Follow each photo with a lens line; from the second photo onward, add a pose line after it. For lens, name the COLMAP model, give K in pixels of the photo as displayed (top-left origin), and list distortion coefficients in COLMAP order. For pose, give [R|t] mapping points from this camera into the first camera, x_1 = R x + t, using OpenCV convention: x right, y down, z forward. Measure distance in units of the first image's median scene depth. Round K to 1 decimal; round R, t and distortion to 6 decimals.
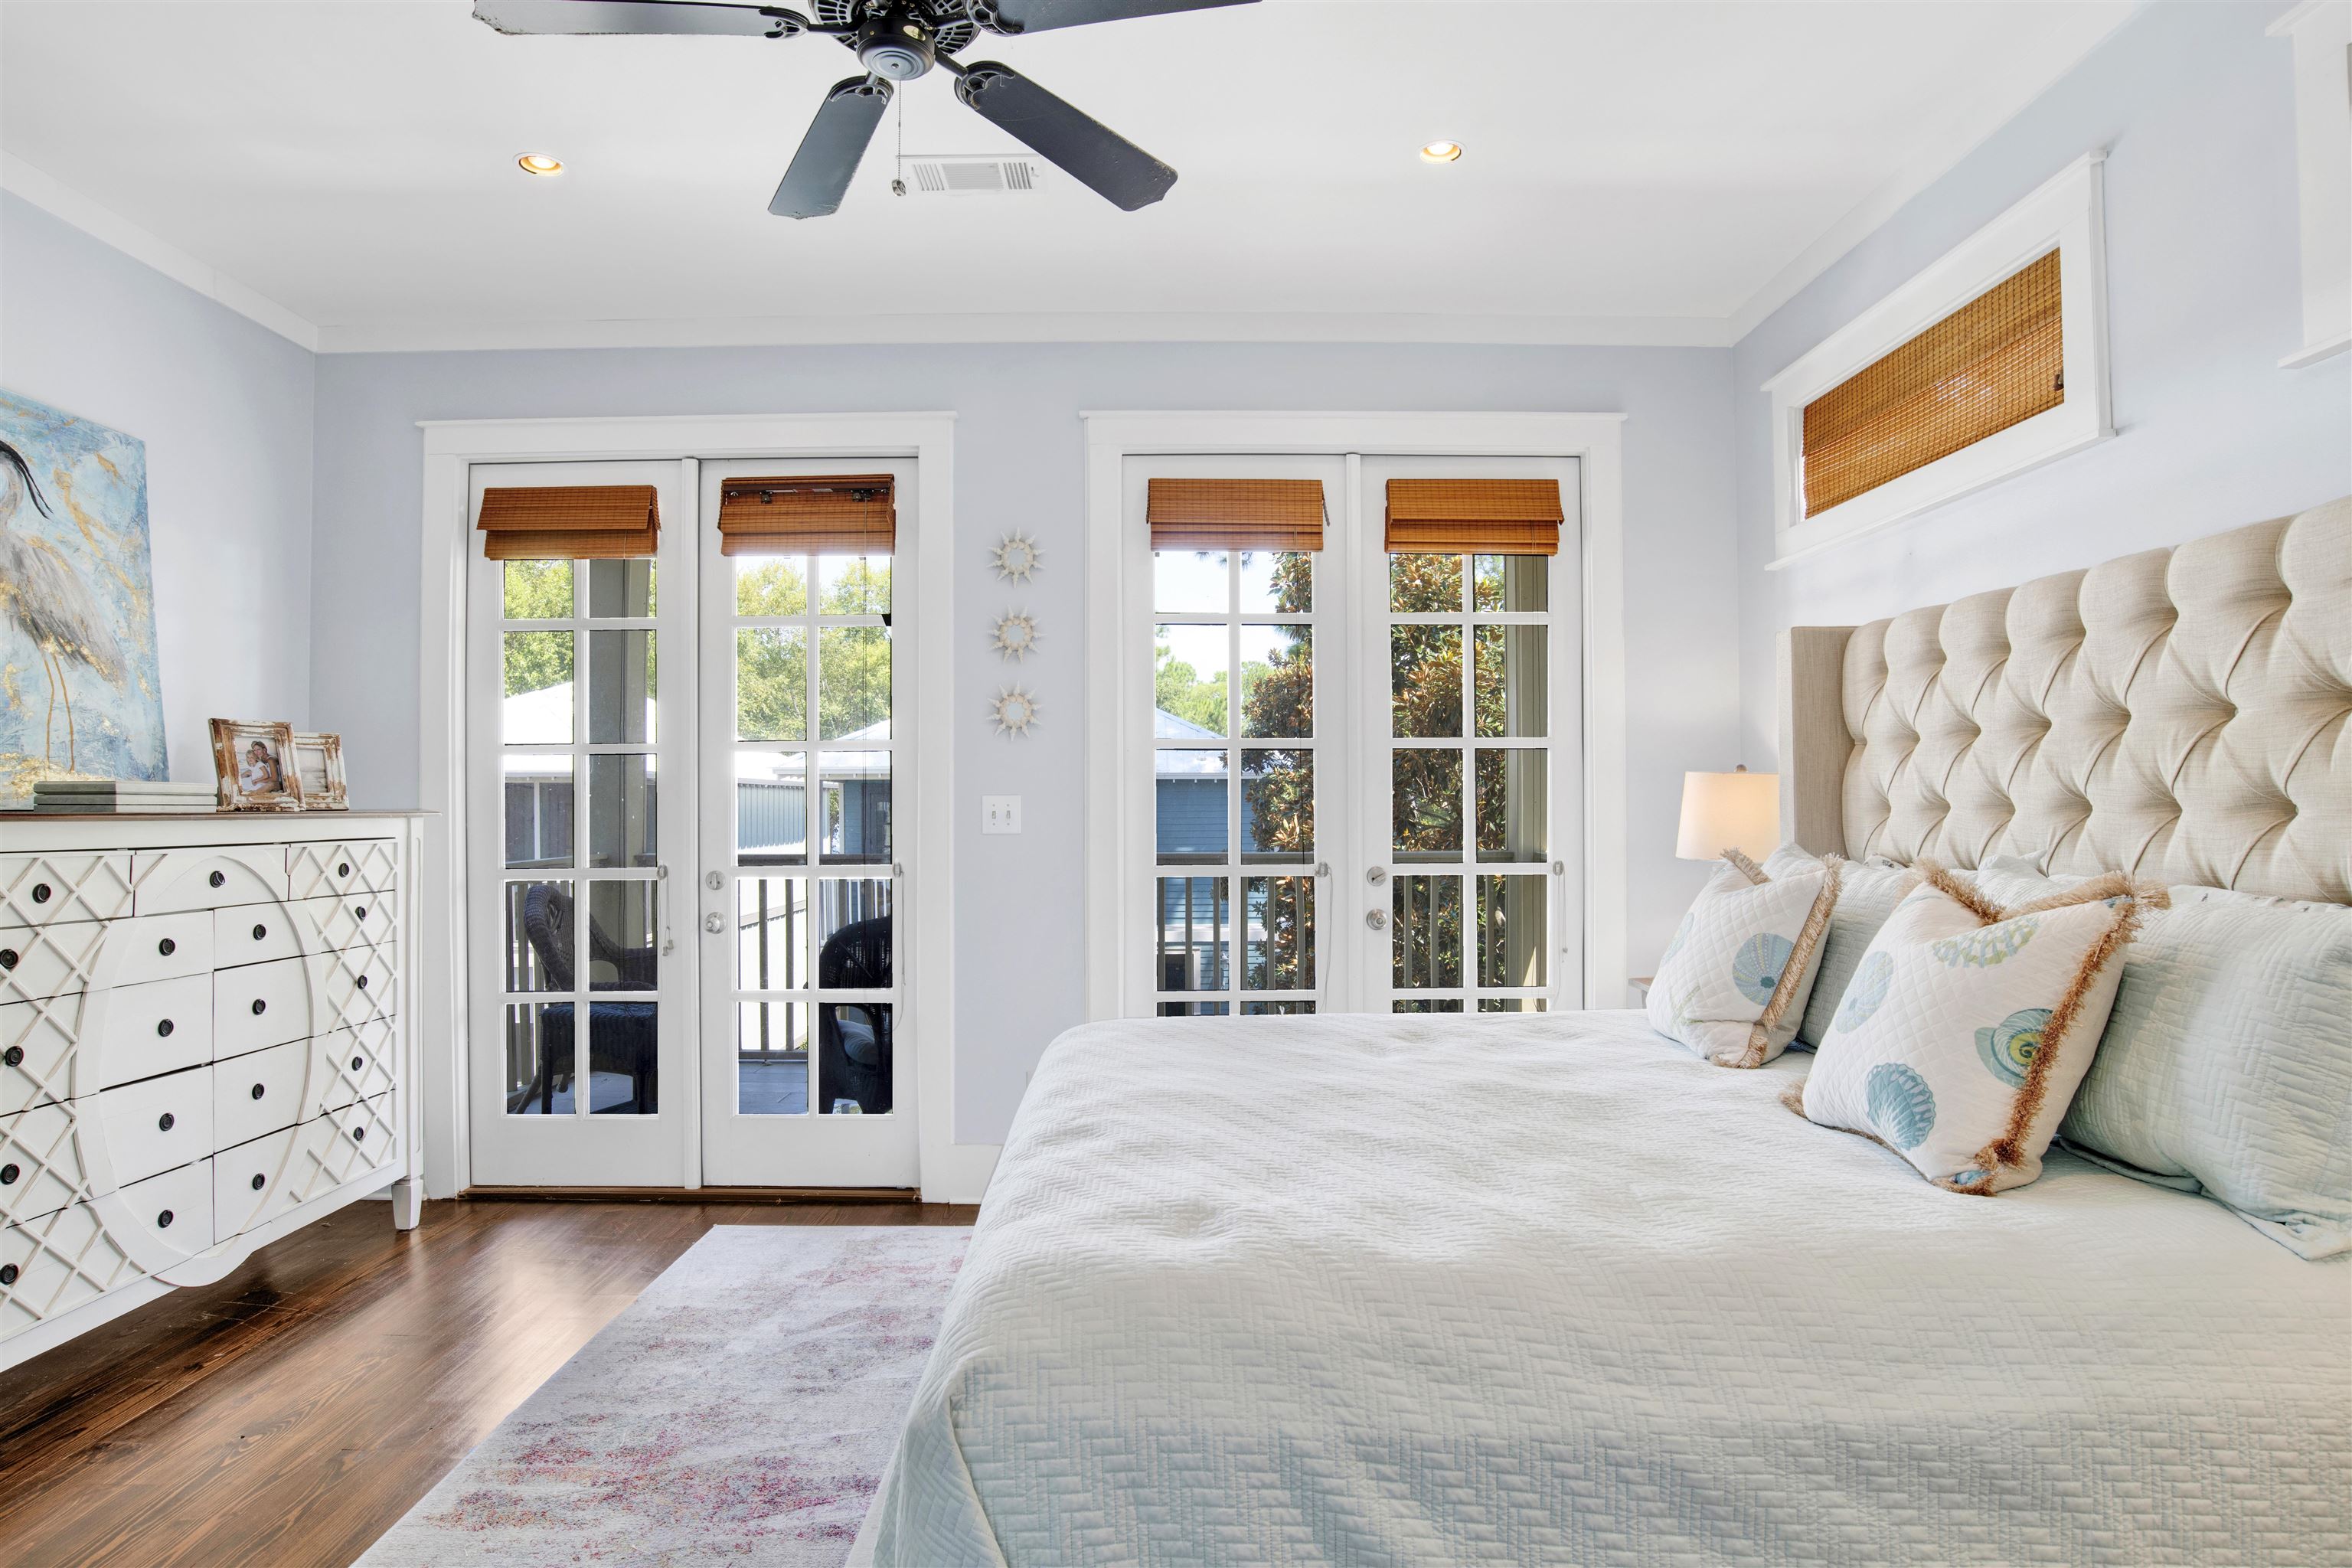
lens RADIAL K [[1256.7, 0, 1177.1], [0, 1256.7, 778.1], [0, 0, 1]] dist [-0.080193, 0.024500]
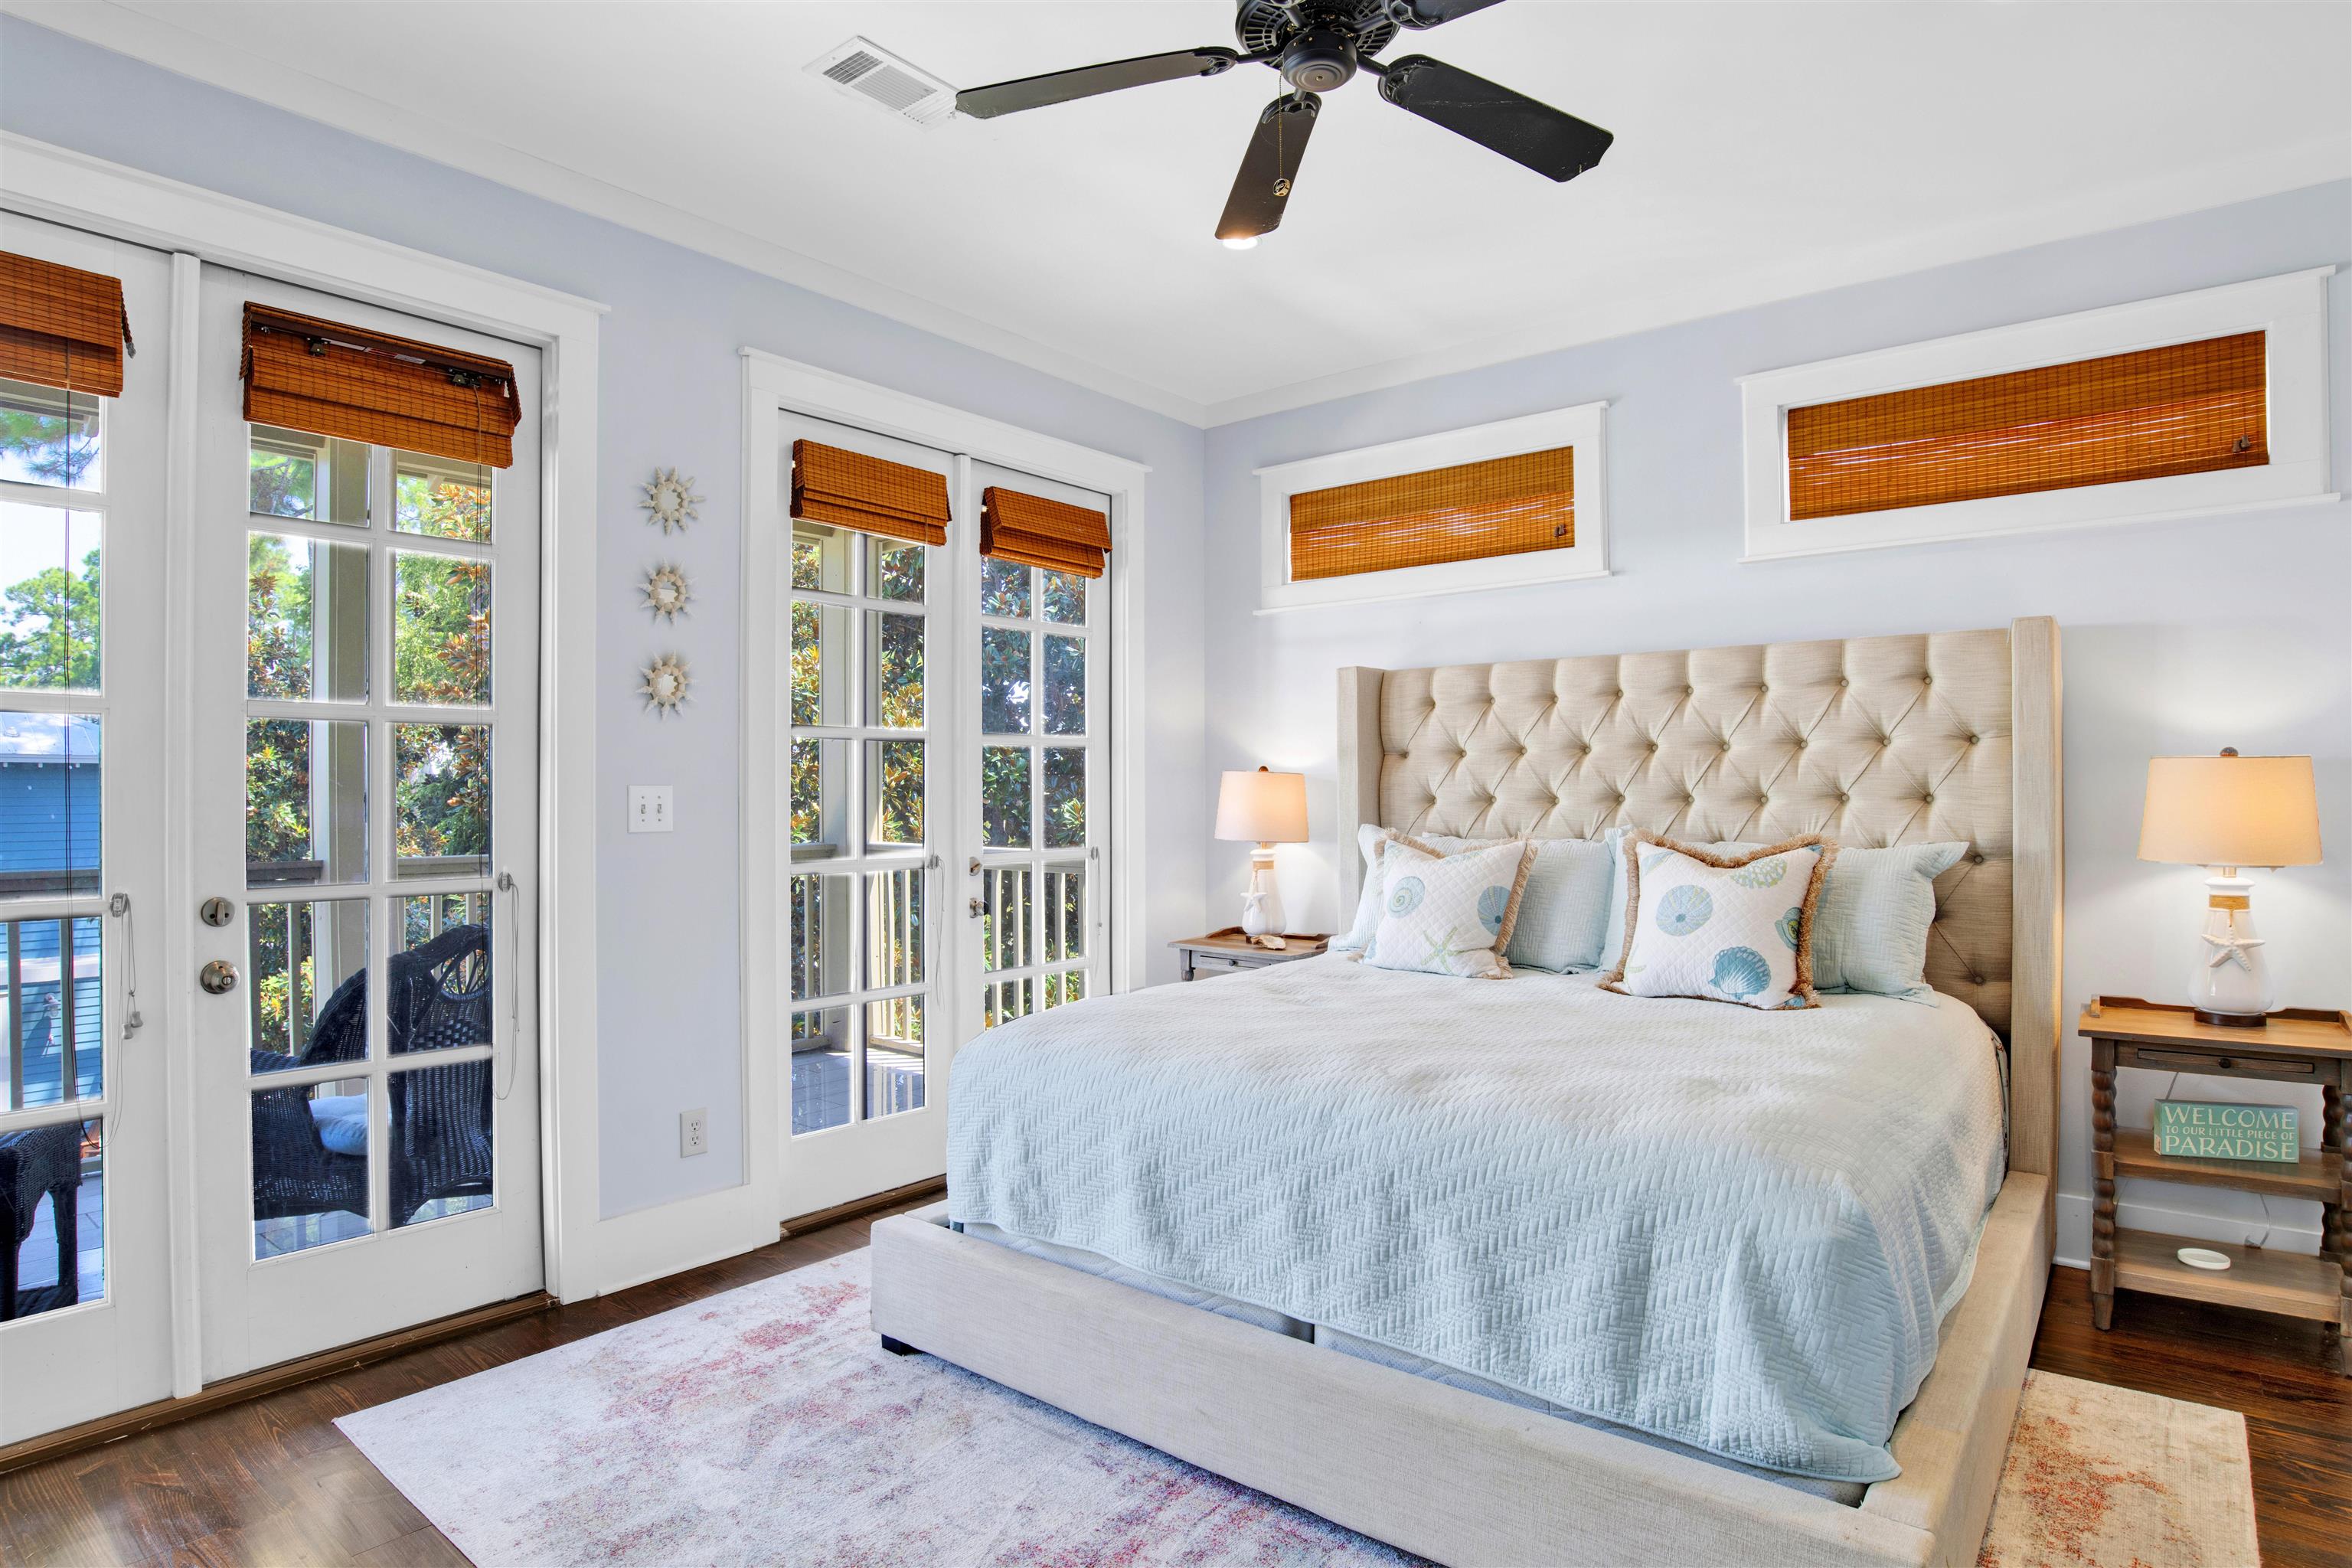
lens RADIAL K [[1256.7, 0, 1177.1], [0, 1256.7, 778.1], [0, 0, 1]] dist [-0.080193, 0.024500]
pose [[0.639811, 0.013226, 0.768418, -0.655132], [-0.016351, 0.999860, -0.003595, 0.007460], [-0.768358, -0.010264, 0.639938, 0.255284]]
